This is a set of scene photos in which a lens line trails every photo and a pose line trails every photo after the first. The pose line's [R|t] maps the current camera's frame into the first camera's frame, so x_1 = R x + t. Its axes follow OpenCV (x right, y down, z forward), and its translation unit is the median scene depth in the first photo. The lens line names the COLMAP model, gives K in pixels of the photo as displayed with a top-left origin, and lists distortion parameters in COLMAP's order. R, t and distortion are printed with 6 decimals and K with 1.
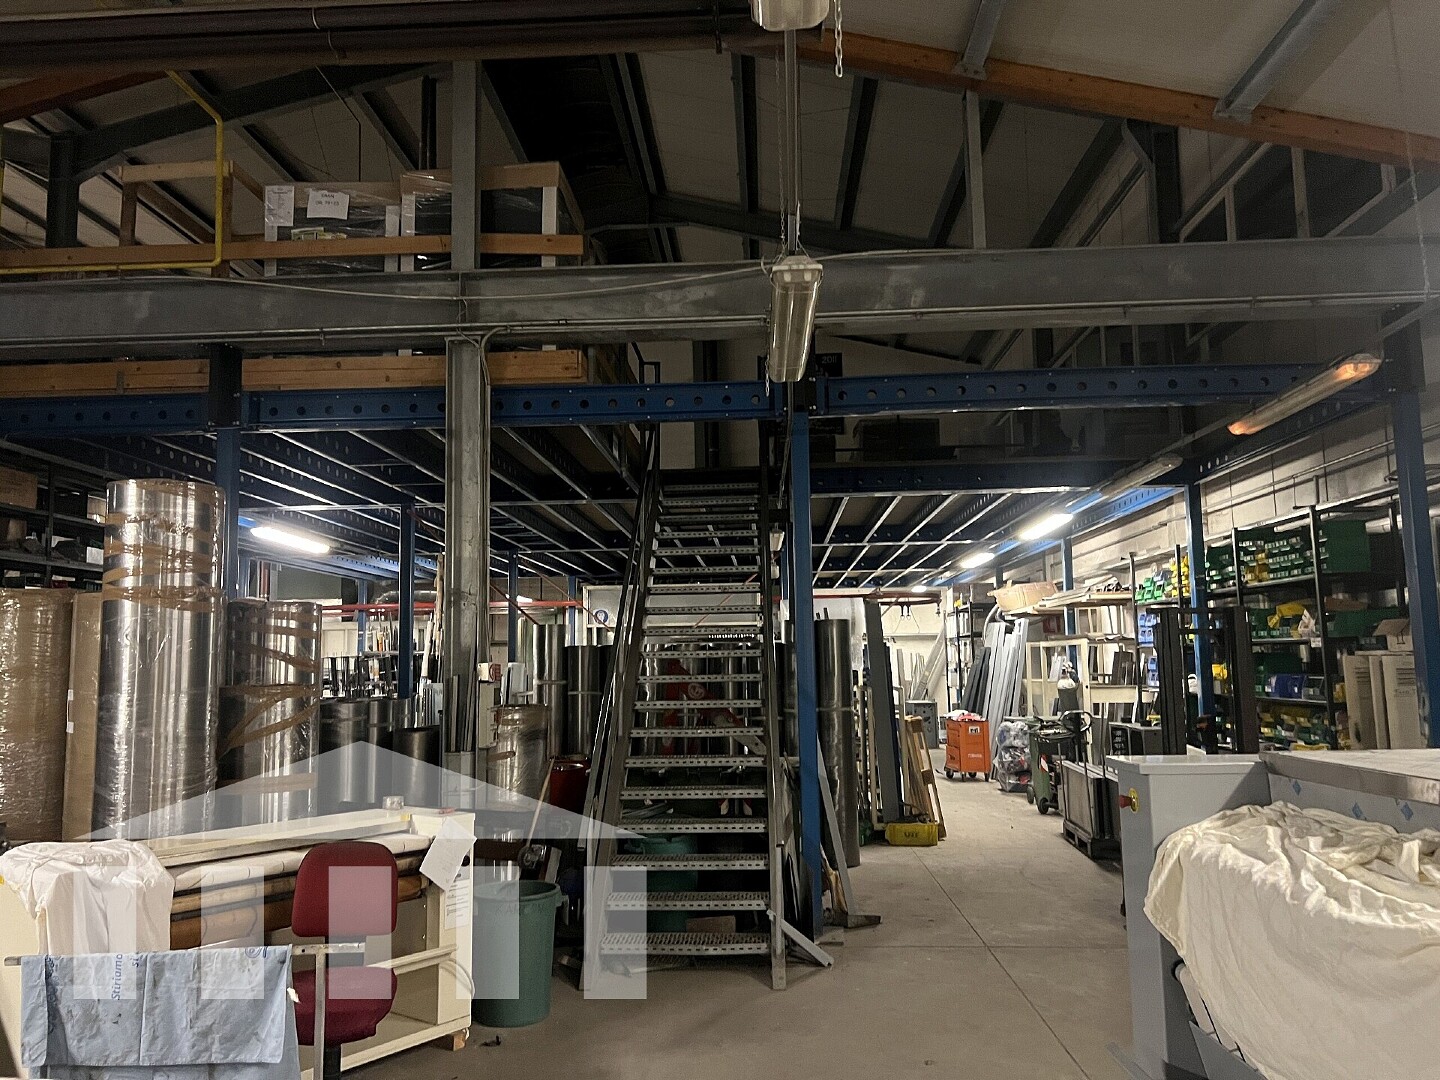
lens RADIAL K [[1090.1, 0, 714.9], [0, 1090.1, 549.5], [0, 0, 1]] dist [0.039361, -0.042695]
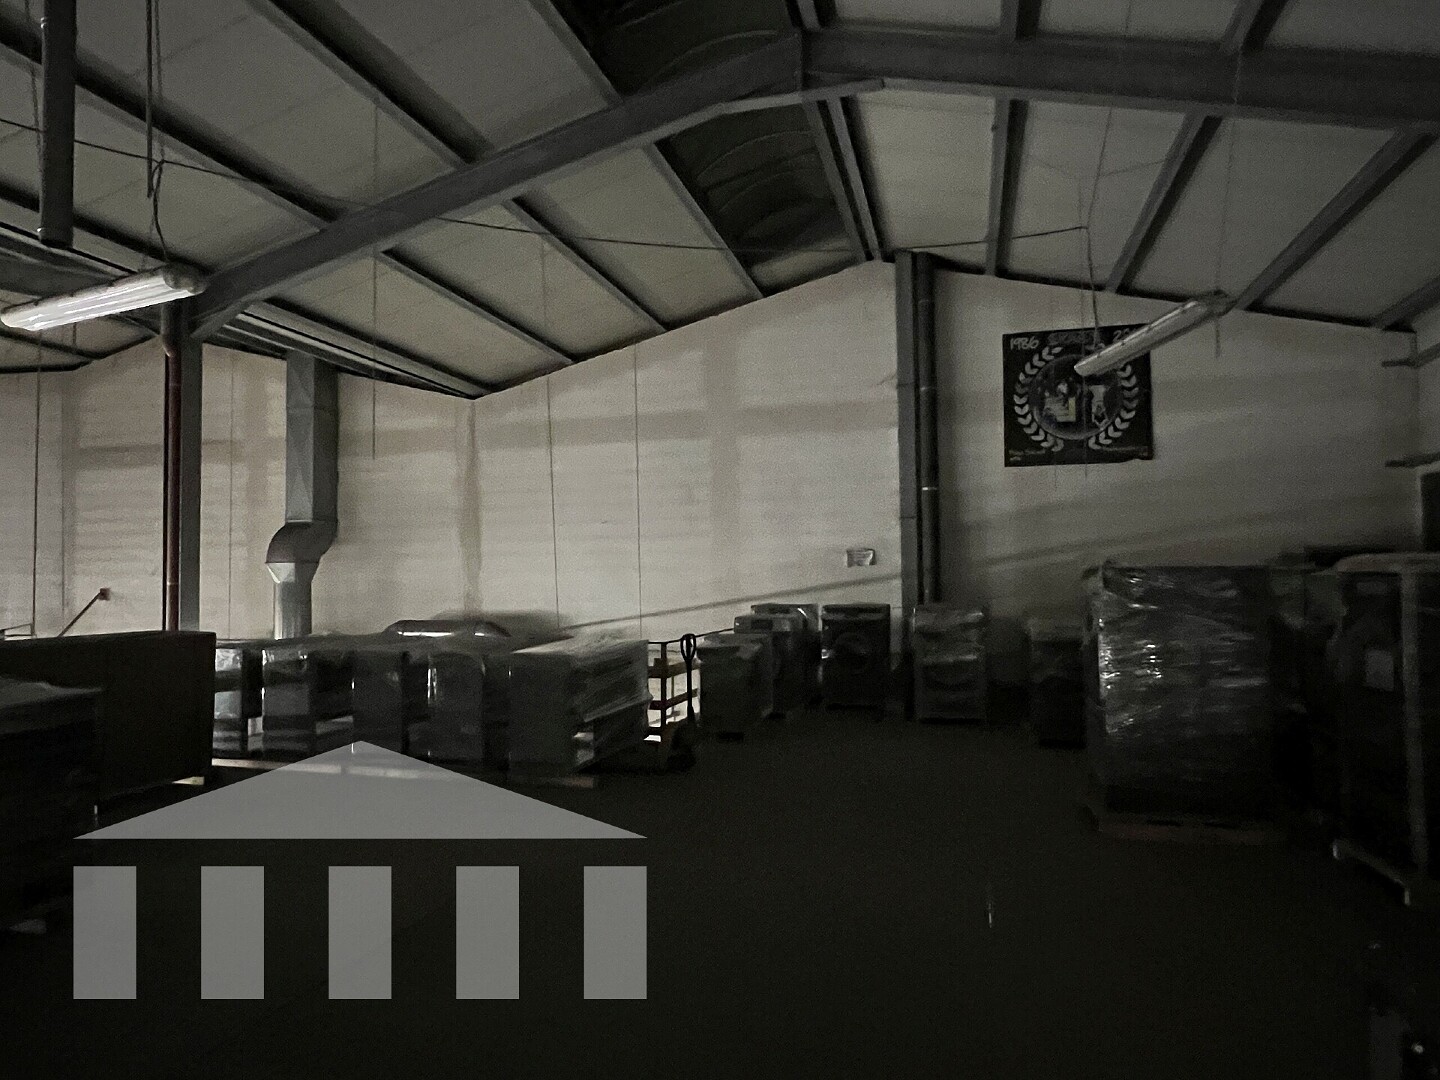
lens RADIAL K [[888.7, 0, 719.8], [0, 888.7, 539.8], [0, 0, 1]] dist [-0.005614, 0.000426]
pose [[0.976809, -0.003572, -0.214082, -0.030059], [0.019070, 0.997339, 0.070370, -0.293126], [0.213261, -0.072820, 0.974278, 1.347185]]
